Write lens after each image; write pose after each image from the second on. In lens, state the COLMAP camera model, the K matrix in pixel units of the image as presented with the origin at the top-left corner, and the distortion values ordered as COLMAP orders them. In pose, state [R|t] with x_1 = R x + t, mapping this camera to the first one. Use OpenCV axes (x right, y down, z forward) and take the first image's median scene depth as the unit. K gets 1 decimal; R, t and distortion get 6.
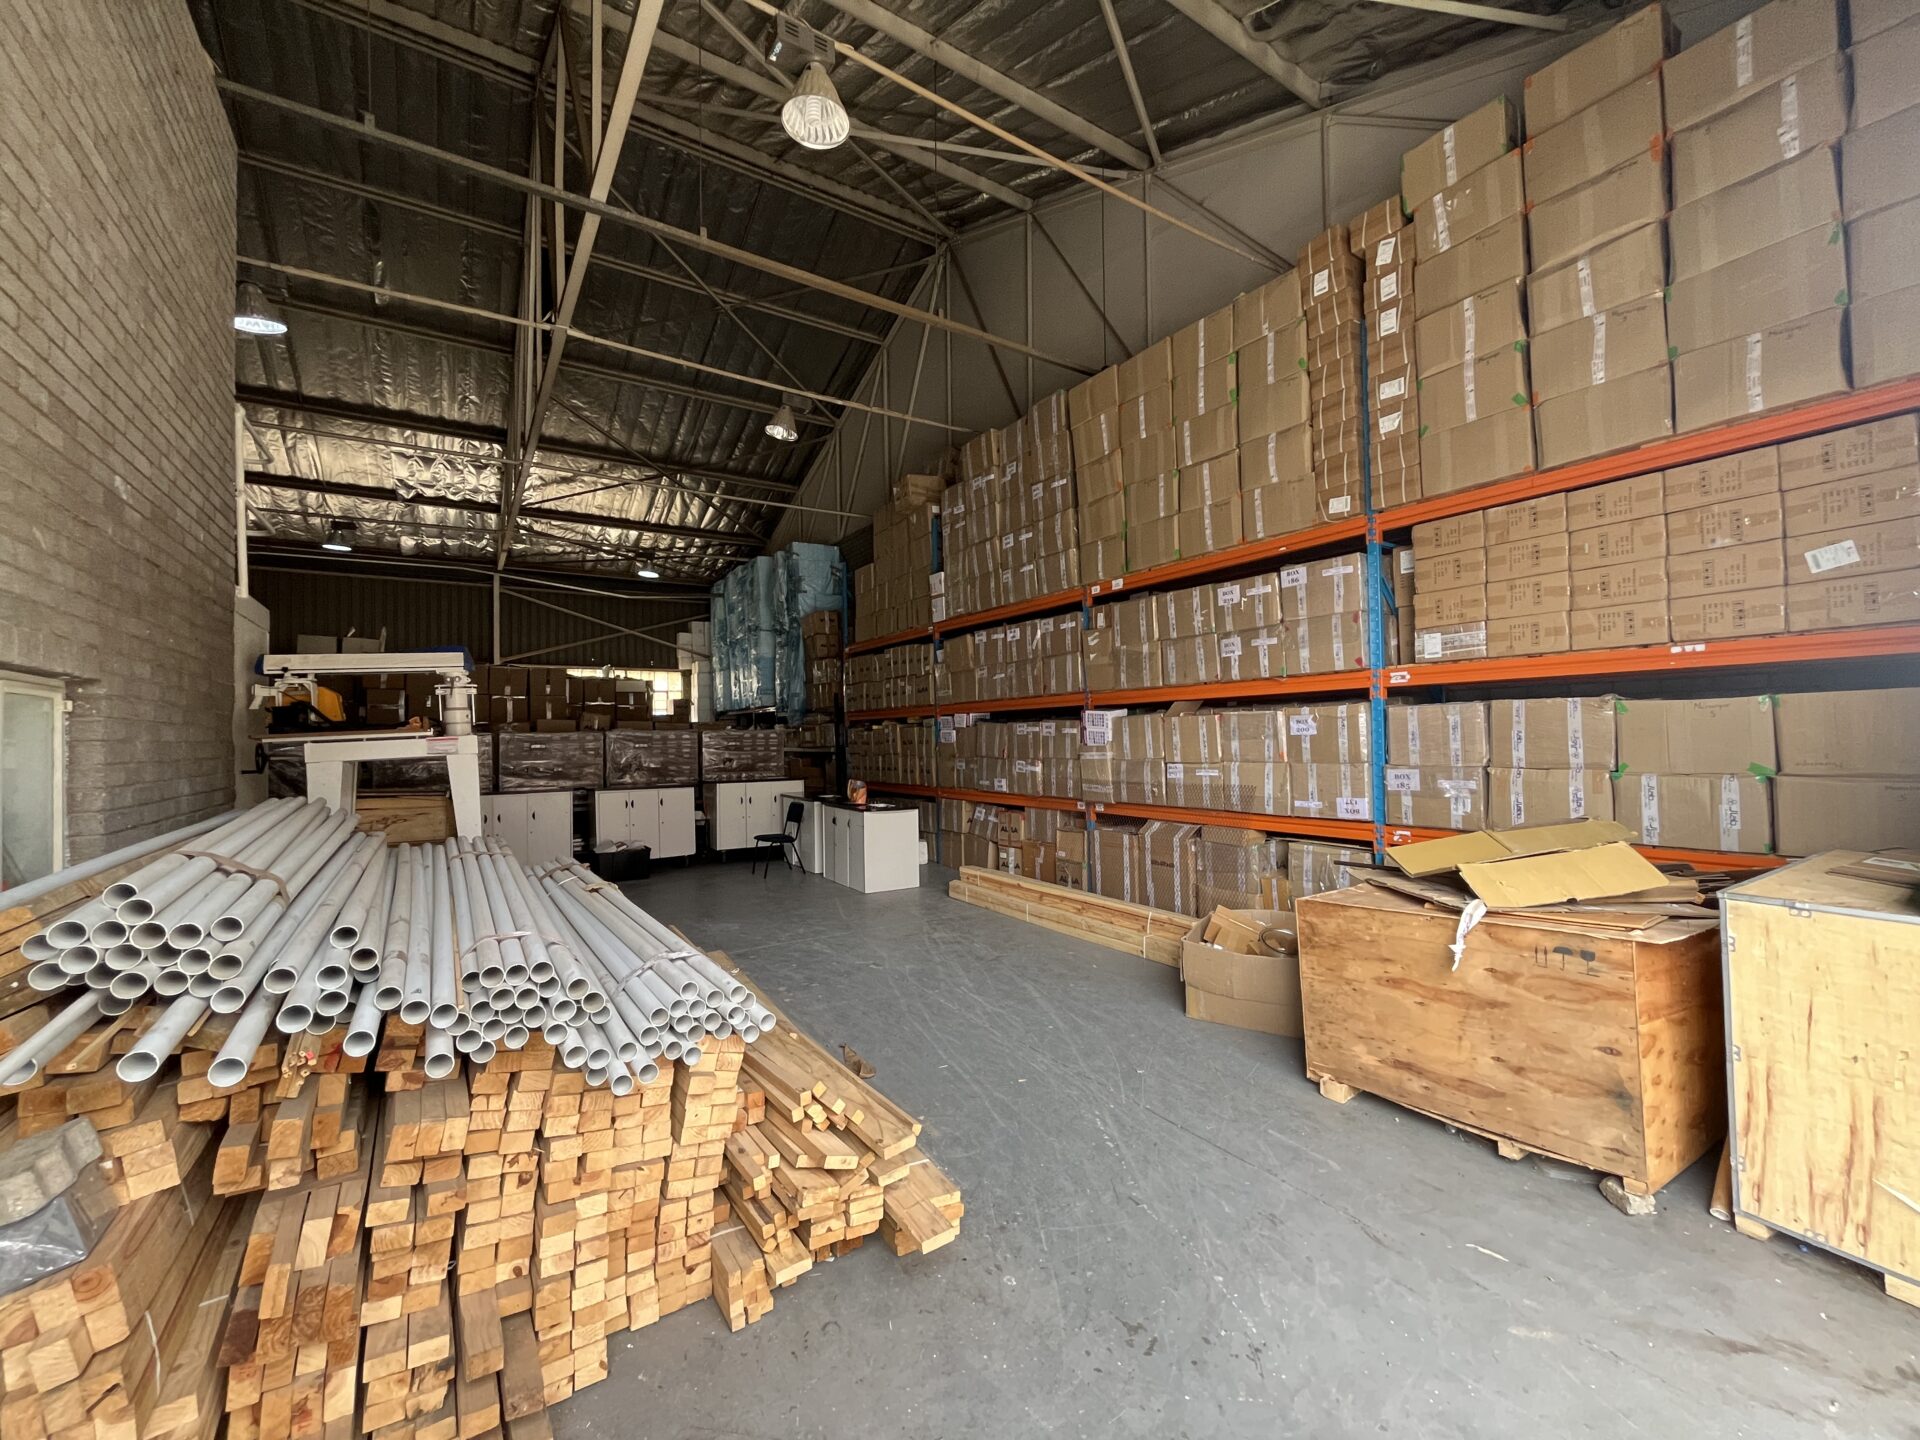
lens RADIAL K [[779.3, 0, 957.6], [0, 779.3, 710.8], [0, 0, 1]] dist [-0.003172, -0.000131]
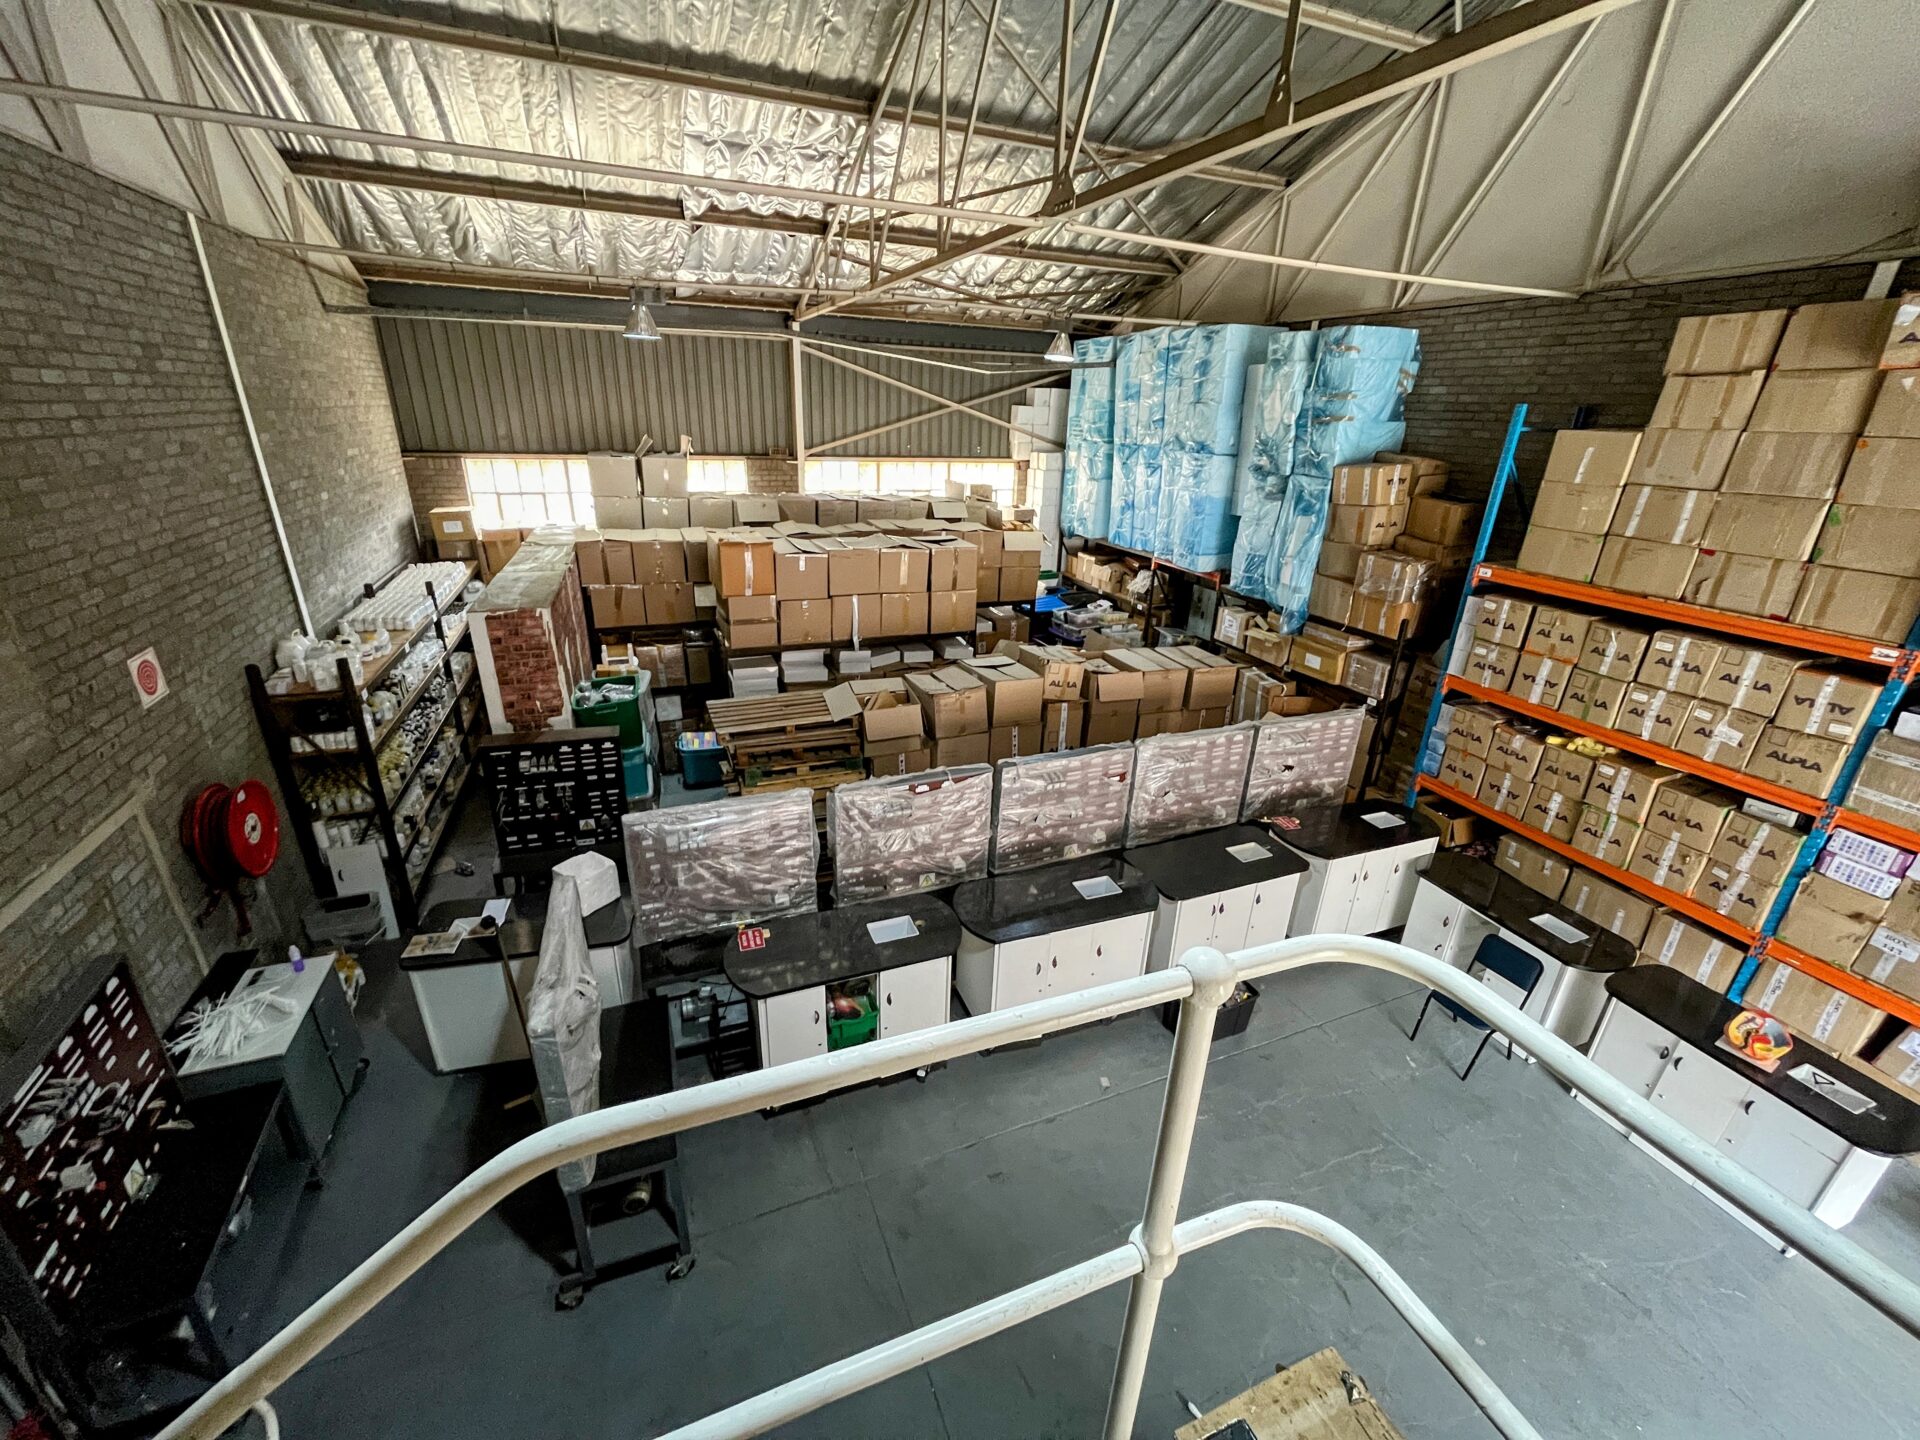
lens RADIAL K [[779.3, 0, 959.9], [0, 779.3, 725.4], [0, 0, 1]] dist [-0.003172, -0.000131]
pose [[0.981030, 0.115922, -0.155378, -0.355002], [-0.043313, 0.912321, 0.407178, -0.162290], [0.188955, -0.392724, 0.900035, 0.312985]]
